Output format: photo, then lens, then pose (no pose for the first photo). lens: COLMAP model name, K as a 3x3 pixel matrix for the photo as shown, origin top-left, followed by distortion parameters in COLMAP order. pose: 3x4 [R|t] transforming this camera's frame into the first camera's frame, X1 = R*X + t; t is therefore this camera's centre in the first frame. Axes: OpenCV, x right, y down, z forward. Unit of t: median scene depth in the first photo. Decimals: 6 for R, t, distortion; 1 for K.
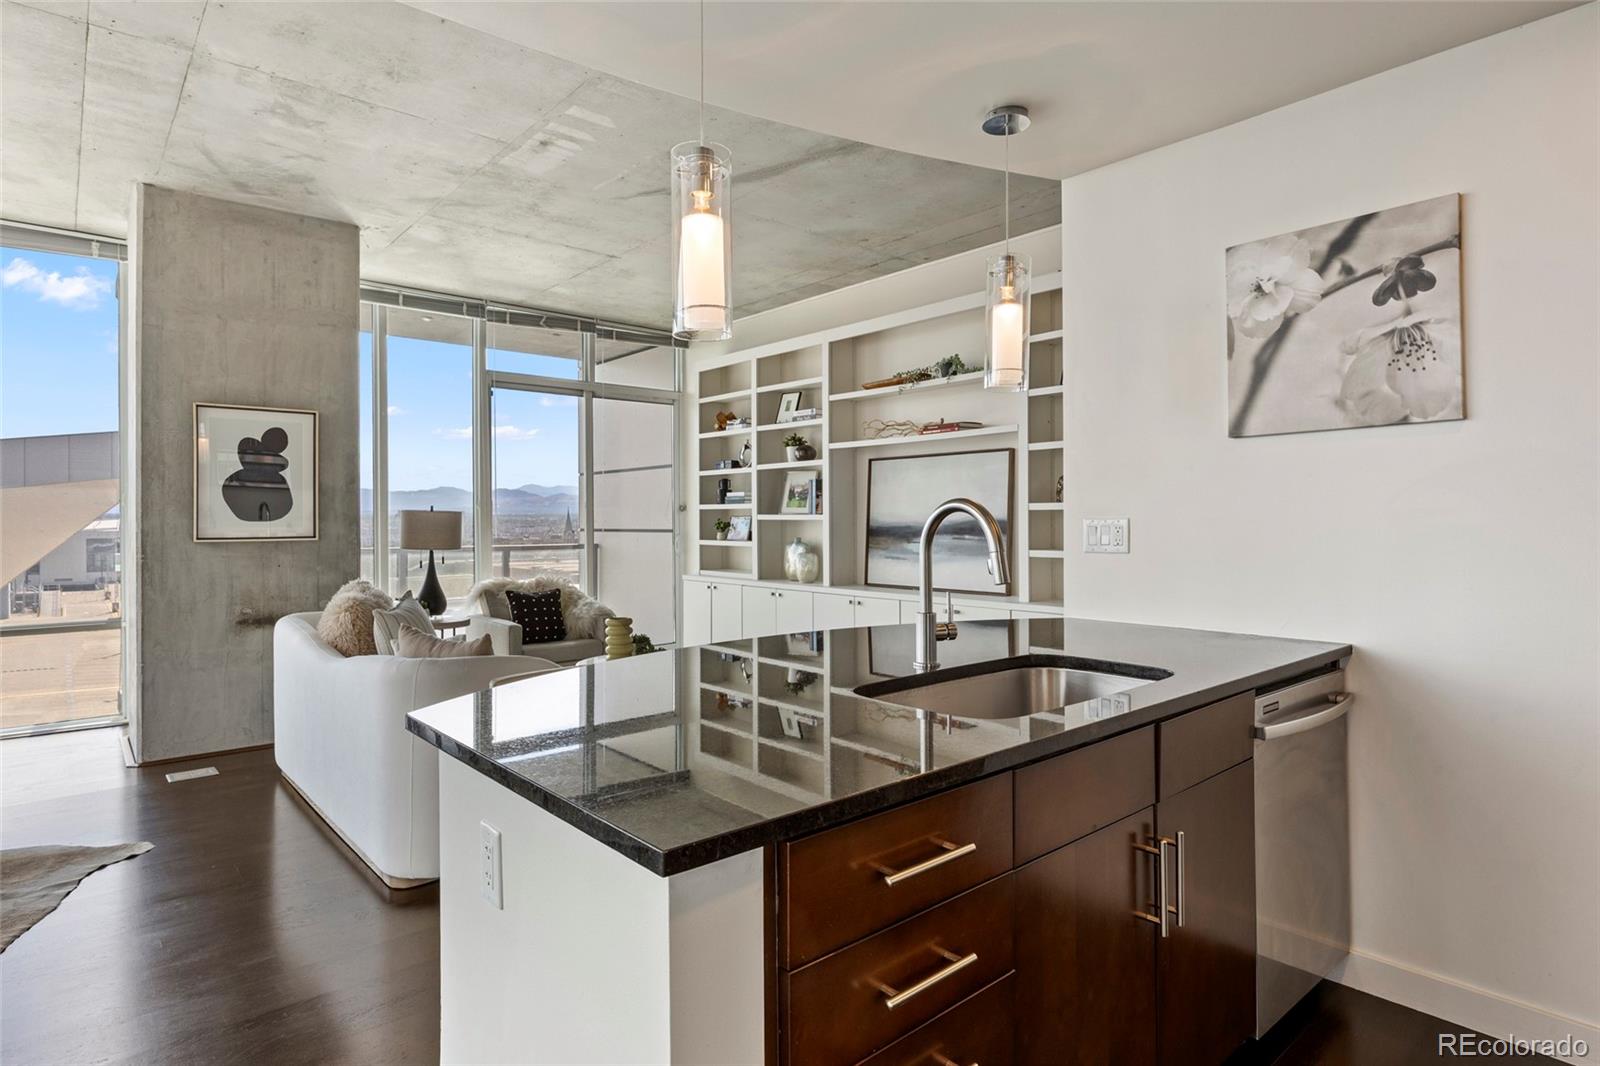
lens RADIAL K [[853.5, 0, 802.7], [0, 853.5, 520.7], [0, 0, 1]] dist [-0.008843, 0.000724]
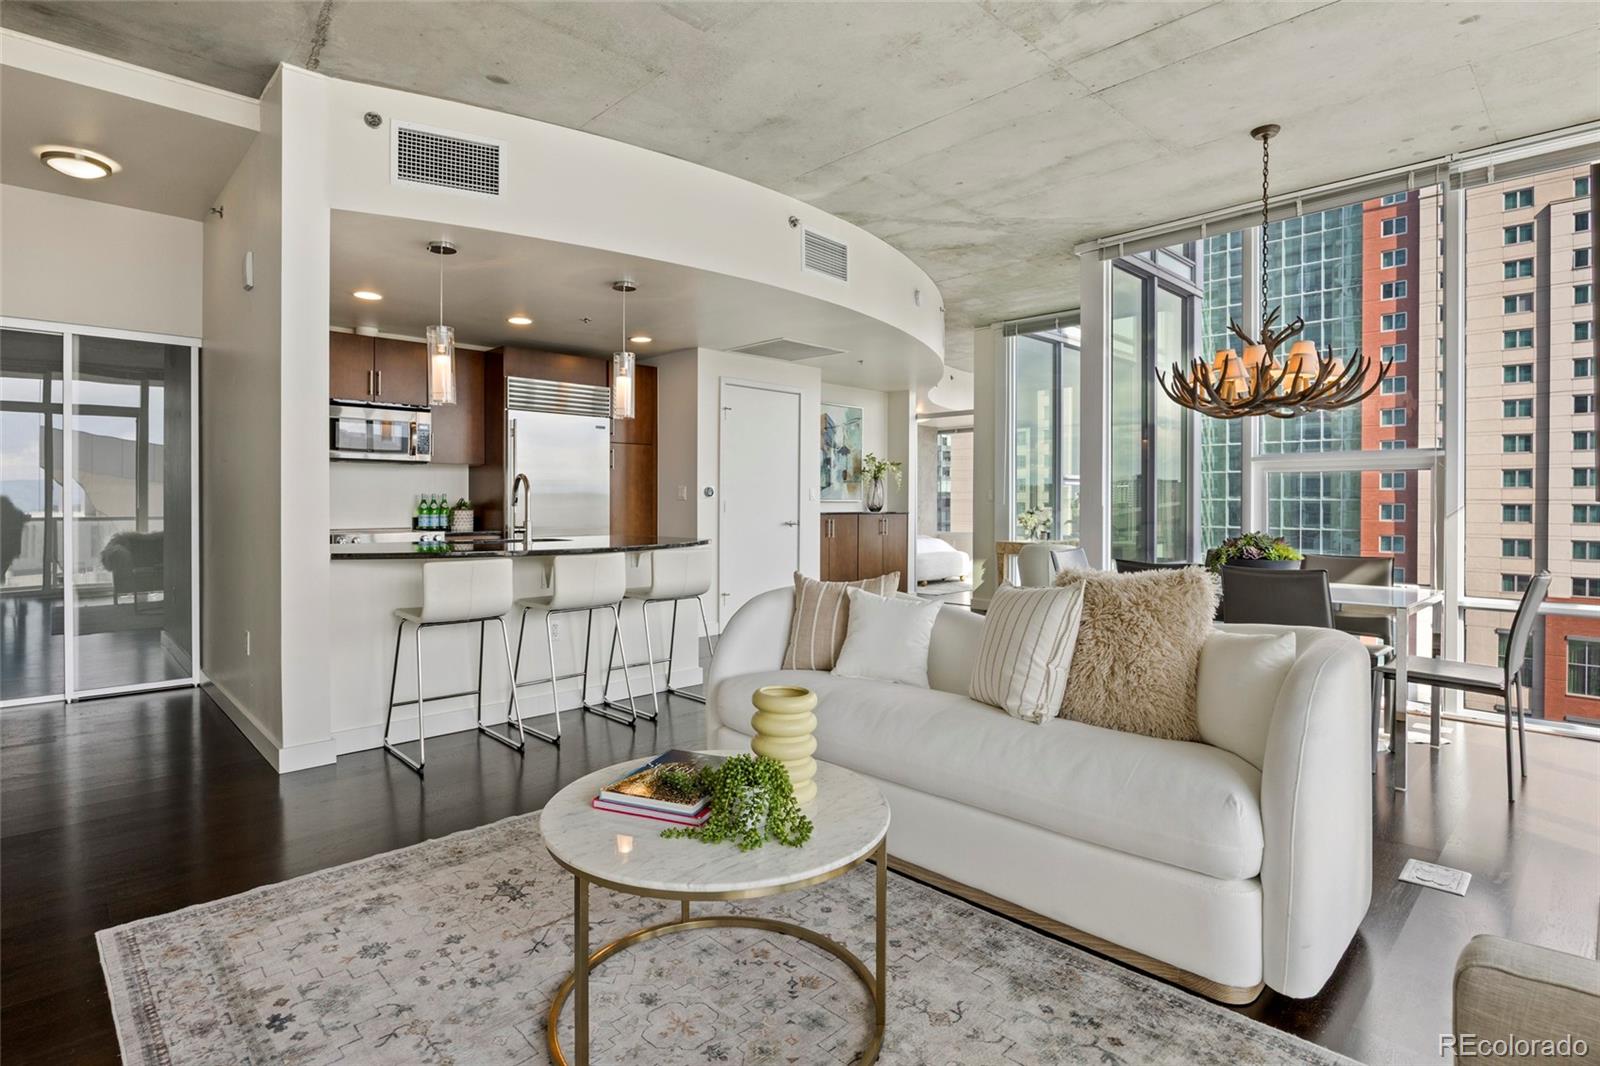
lens RADIAL K [[799.6, 0, 768.6], [0, 799.6, 503.5], [0, 0, 1]] dist [-0.016849, 0.001328]
pose [[-0.999659, 0.002479, -0.026003, -0.190245], [0.002309, 0.999976, 0.006559, 0.020968], [0.026019, 0.006496, -0.999640, 1.341789]]
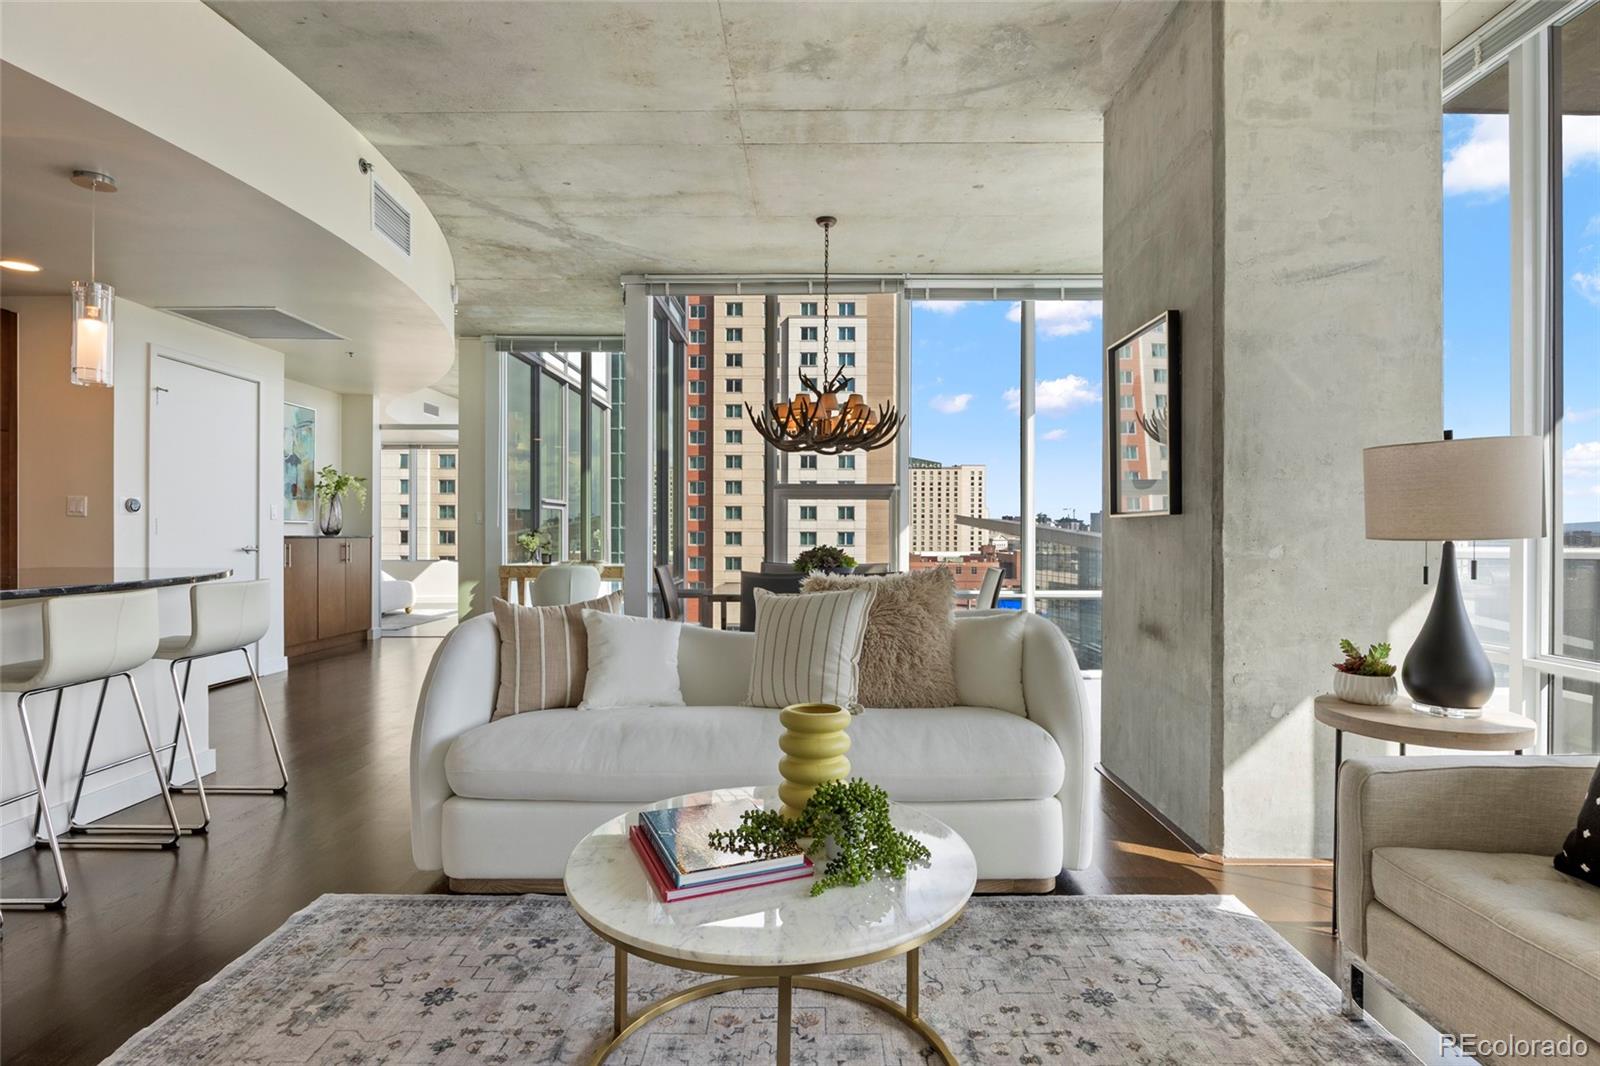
lens RADIAL K [[799.6, 0, 797.2], [0, 799.6, 529.0], [0, 0, 1]] dist [-0.016849, 0.001328]
pose [[-0.669811, -0.001161, -0.742531, 0.051866], [-0.003871, 0.999991, 0.001929, 0.033863], [0.742522, 0.004166, -0.669809, 1.192371]]
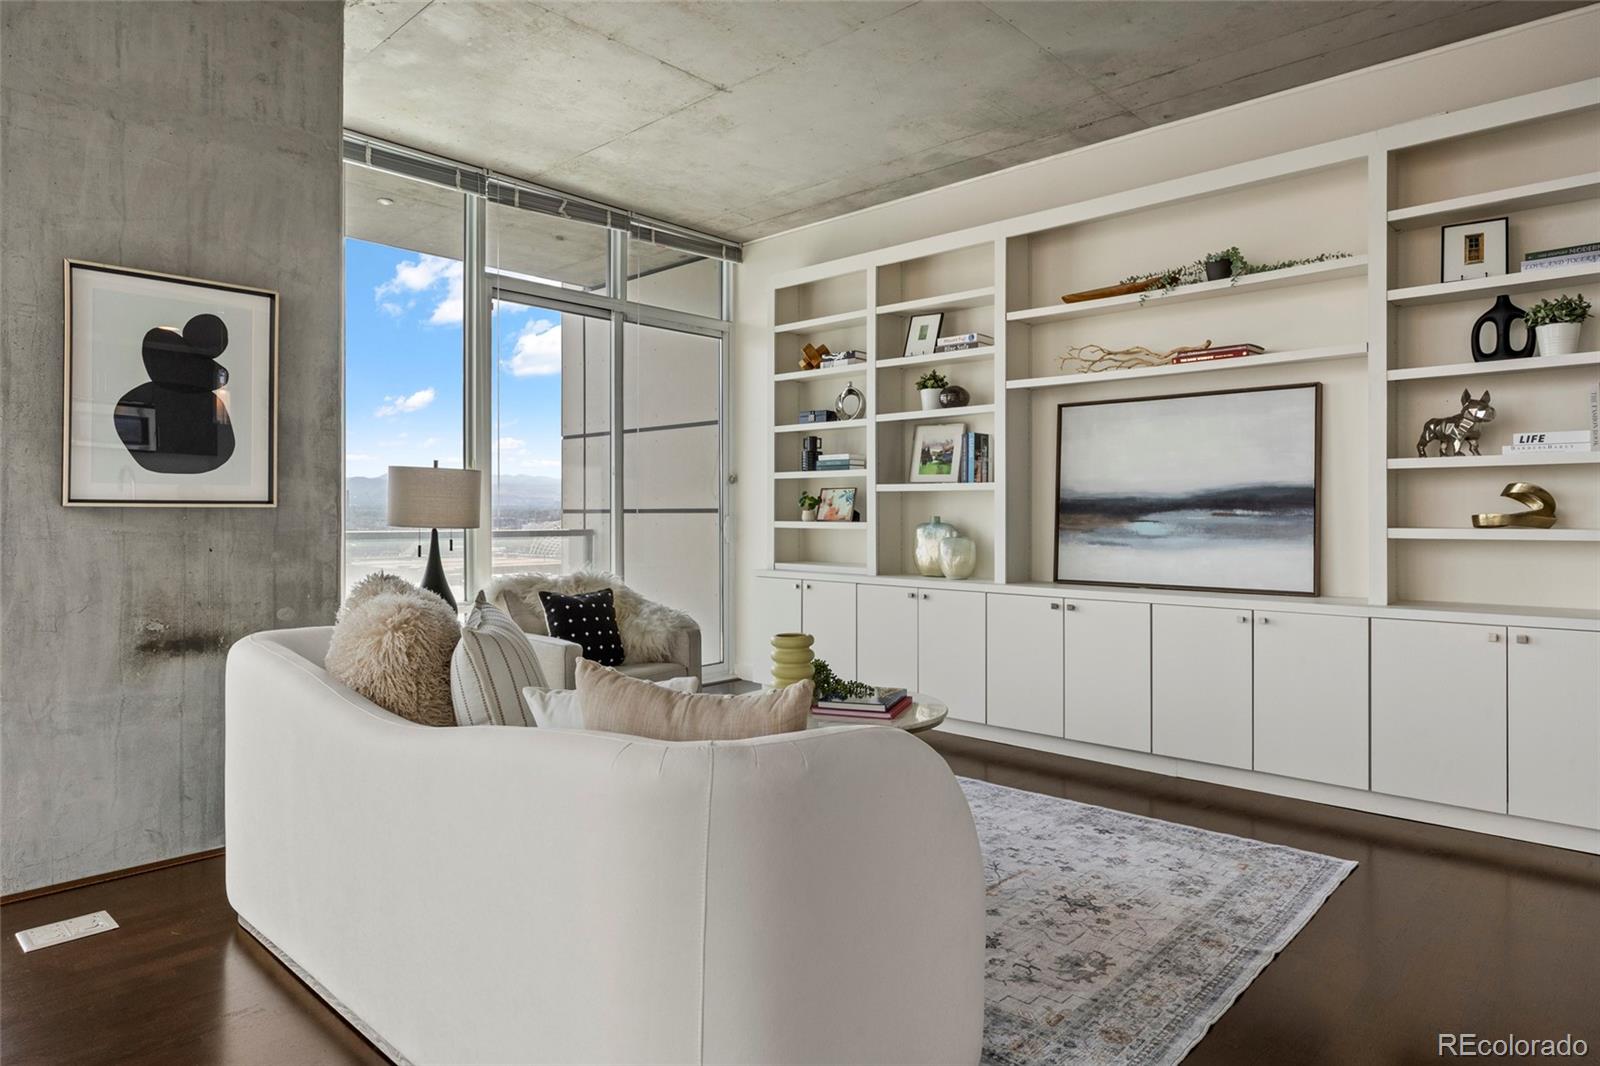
lens RADIAL K [[941.6, 0, 799.3], [0, 941.6, 512.1], [0, 0, 1]] dist [-0.001569, -0.002616]
pose [[0.995114, 0.005322, 0.098588, -0.269817], [-0.005002, 0.999981, -0.003491, 0.026534], [-0.098605, 0.002981, 0.995122, 0.306440]]
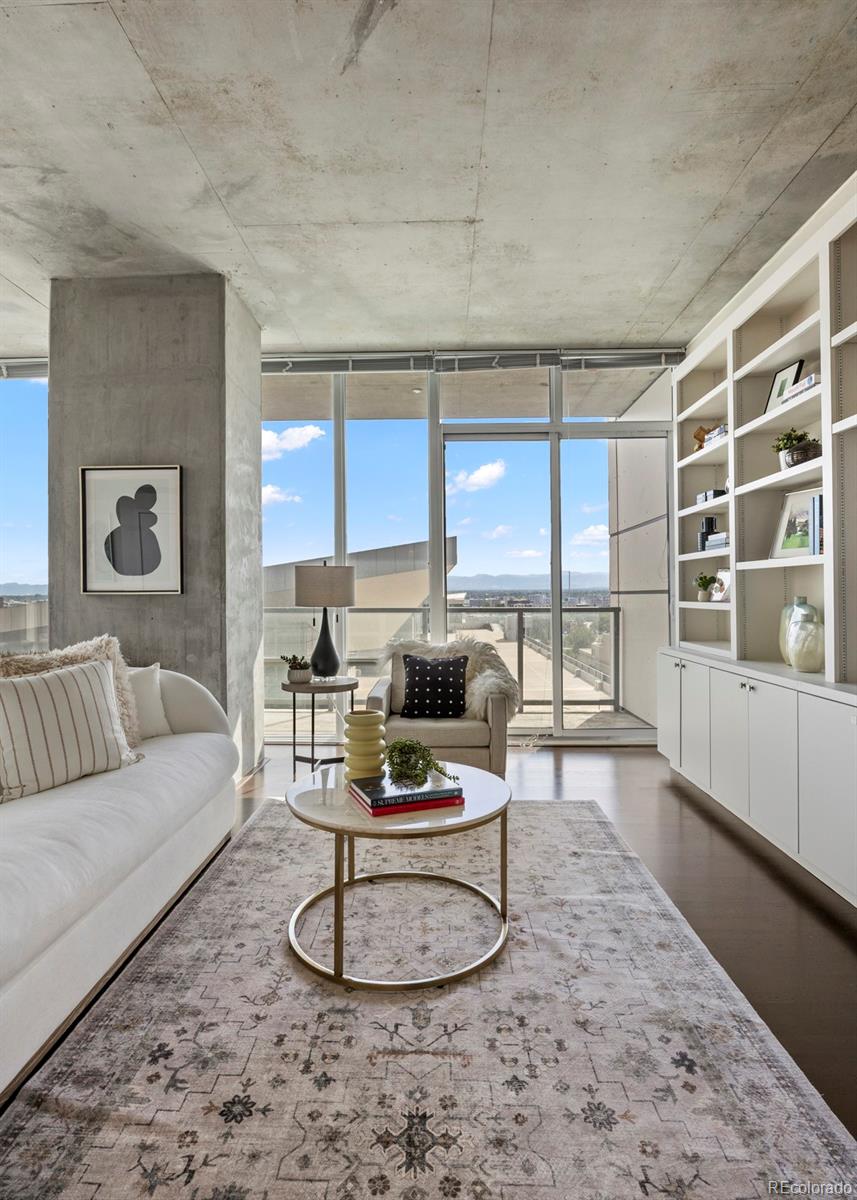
lens RADIAL K [[627.7, 0, 425.4], [0, 627.7, 590.3], [0, 0, 1]] dist [-0.007505, -0.002001]
pose [[0.731232, -0.005999, -0.682103, 0.143602], [0.002233, 0.999977, -0.006400, 0.023863], [0.682126, 0.003156, 0.731228, 0.659515]]
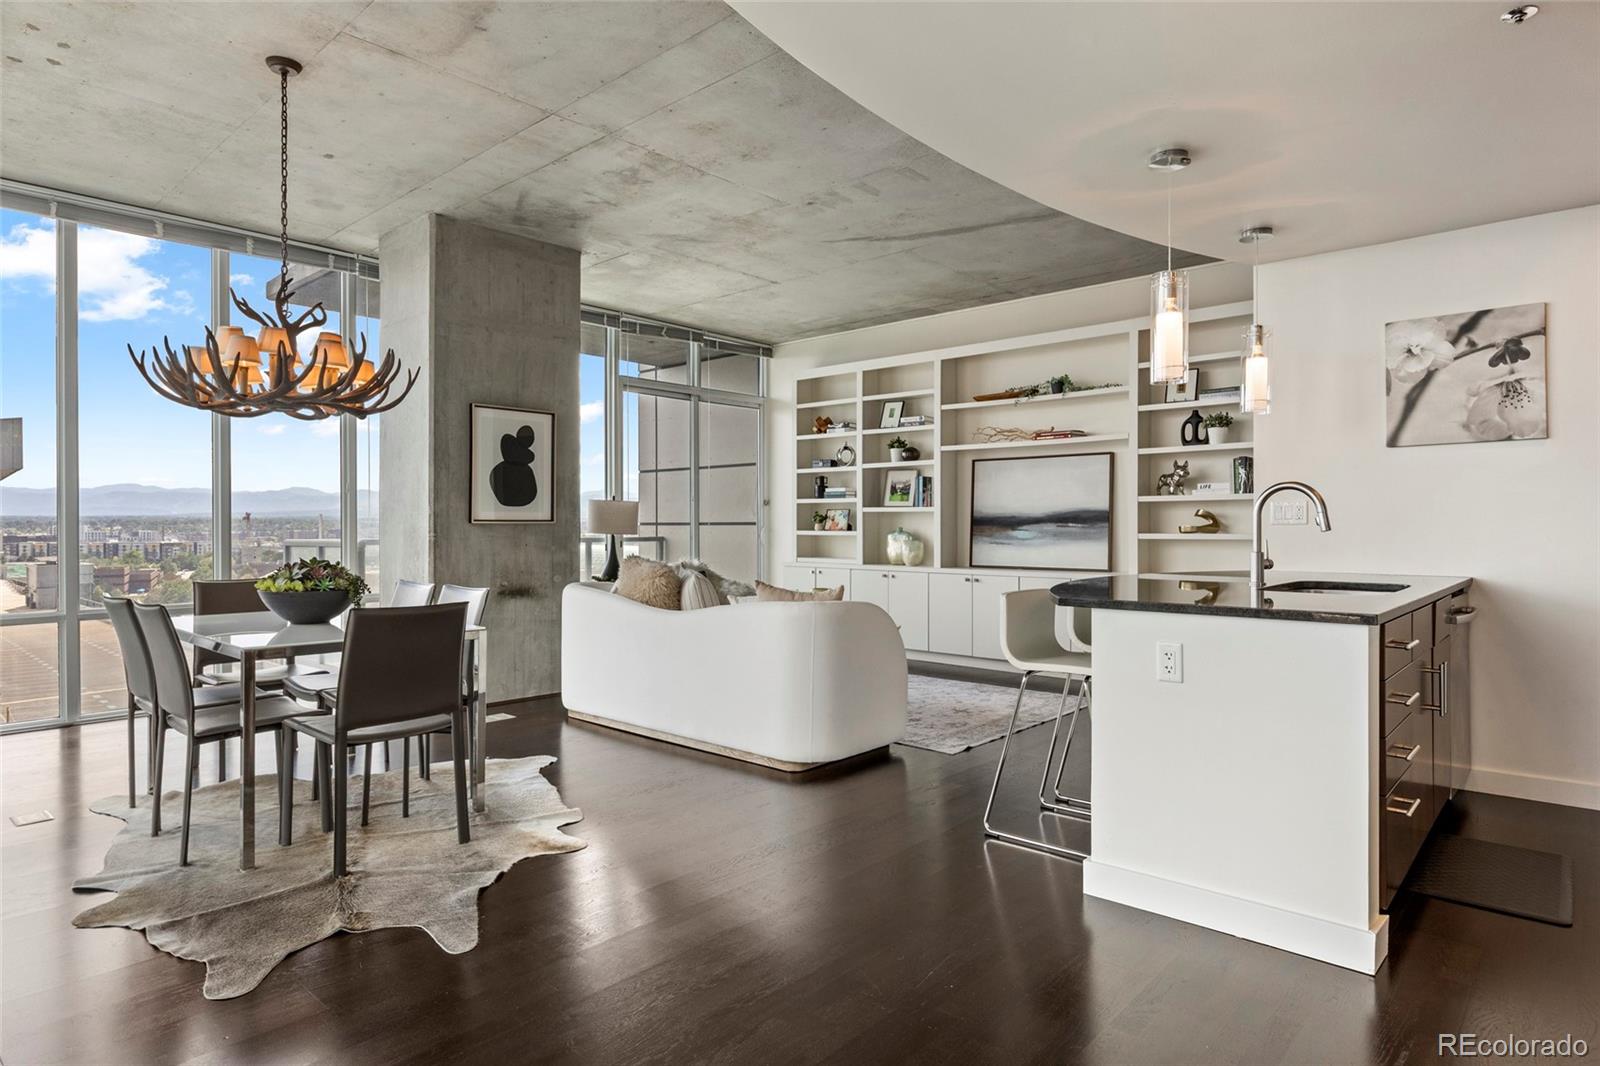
lens RADIAL K [[891.1, 0, 801.3], [0, 891.1, 528.1], [0, 0, 1]] dist [0.000281, -0.002470]
pose [[0.993182, 0.003729, 0.116518, -0.379315], [-0.003964, 0.999991, 0.001791, 0.025872], [-0.116510, -0.002241, 0.993187, -0.244414]]
